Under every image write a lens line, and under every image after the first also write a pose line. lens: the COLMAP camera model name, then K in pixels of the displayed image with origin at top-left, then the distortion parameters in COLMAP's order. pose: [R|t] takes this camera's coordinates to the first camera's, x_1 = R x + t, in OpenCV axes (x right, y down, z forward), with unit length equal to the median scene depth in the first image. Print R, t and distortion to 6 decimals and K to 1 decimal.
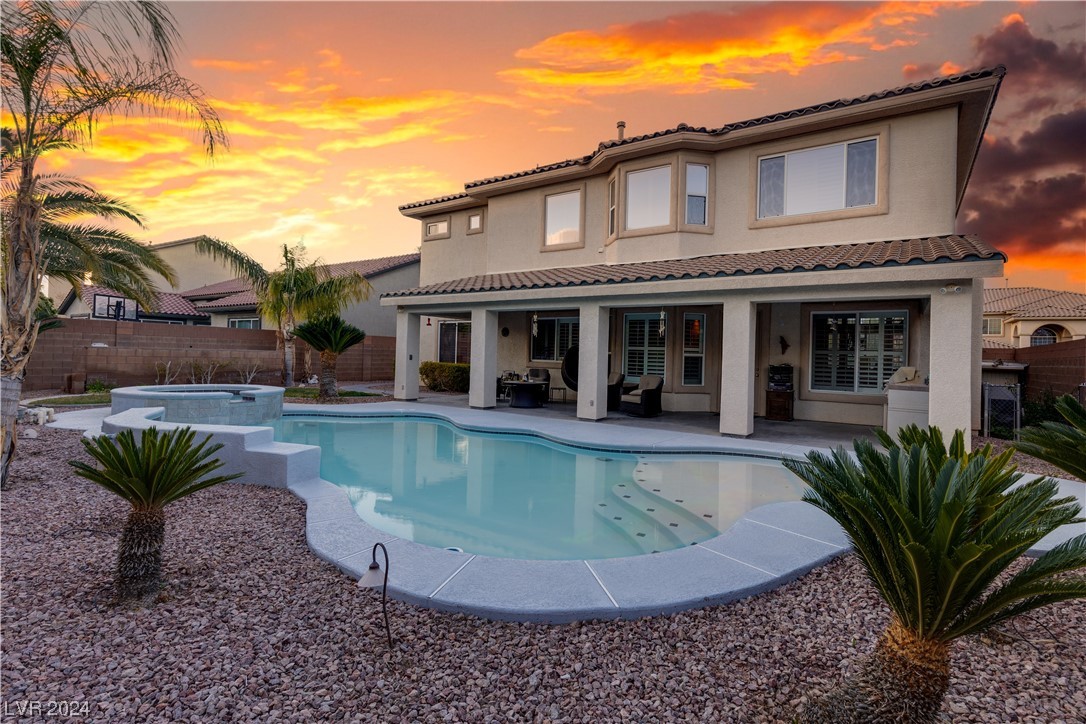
lens RADIAL K [[519.7, 0, 546.9], [0, 519.7, 354.5], [0, 0, 1]] dist [0.001257, 0.000256]
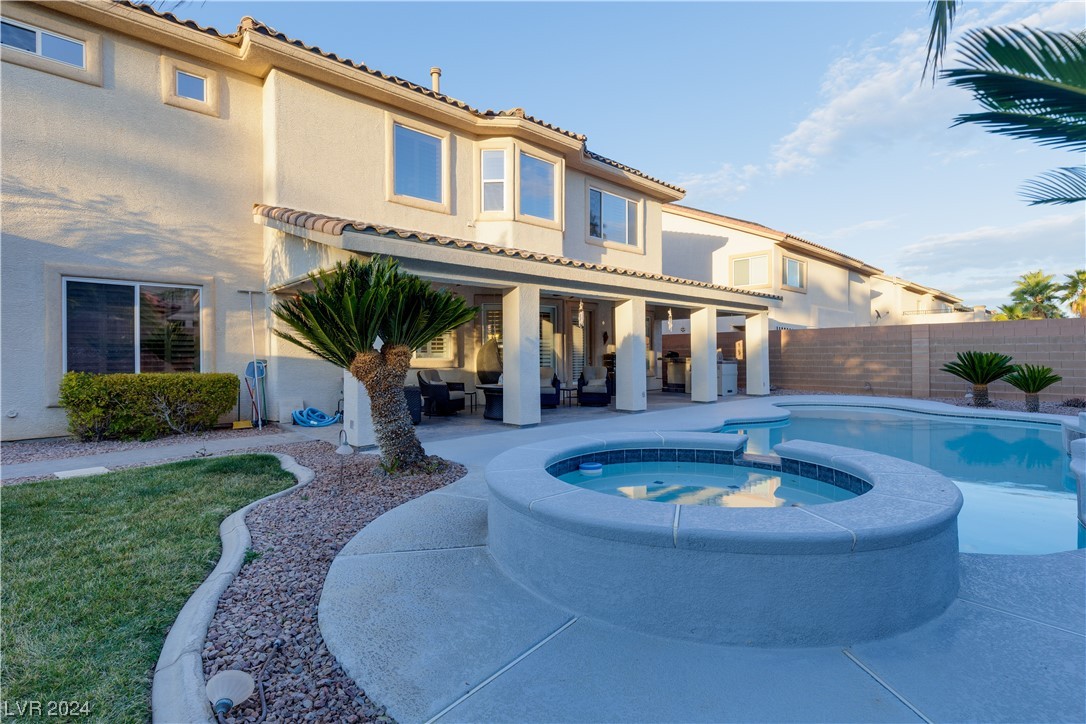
lens RADIAL K [[519.7, 0, 546.9], [0, 519.7, 354.5], [0, 0, 1]] dist [0.001257, 0.000256]
pose [[0.209155, -0.032371, 0.977346, -1.973545], [0.005311, 0.999475, 0.031967, -0.041823], [-0.977868, -0.001495, 0.209217, 1.977221]]
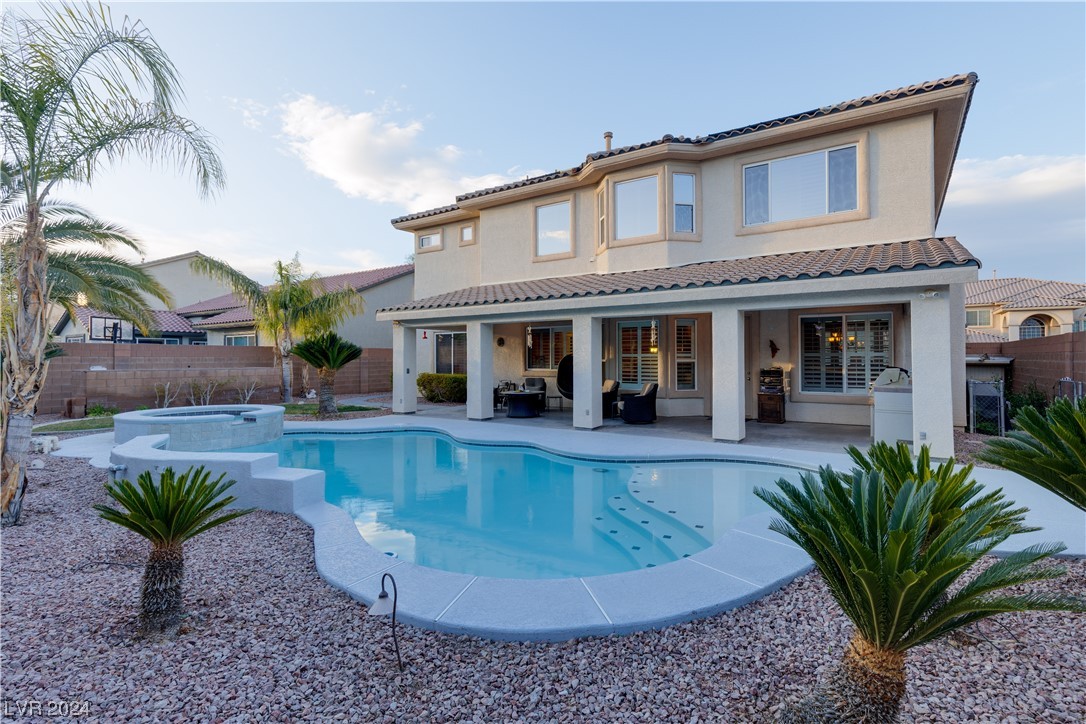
lens RADIAL K [[519.3, 0, 547.7], [0, 519.3, 354.0], [0, 0, 1]] dist [0.000977, 0.000380]
pose [[0.999481, -0.031013, 0.008711, 0.006574], [0.031063, 0.999501, -0.005683, -0.035499], [-0.008530, 0.005951, 0.999946, -0.038625]]
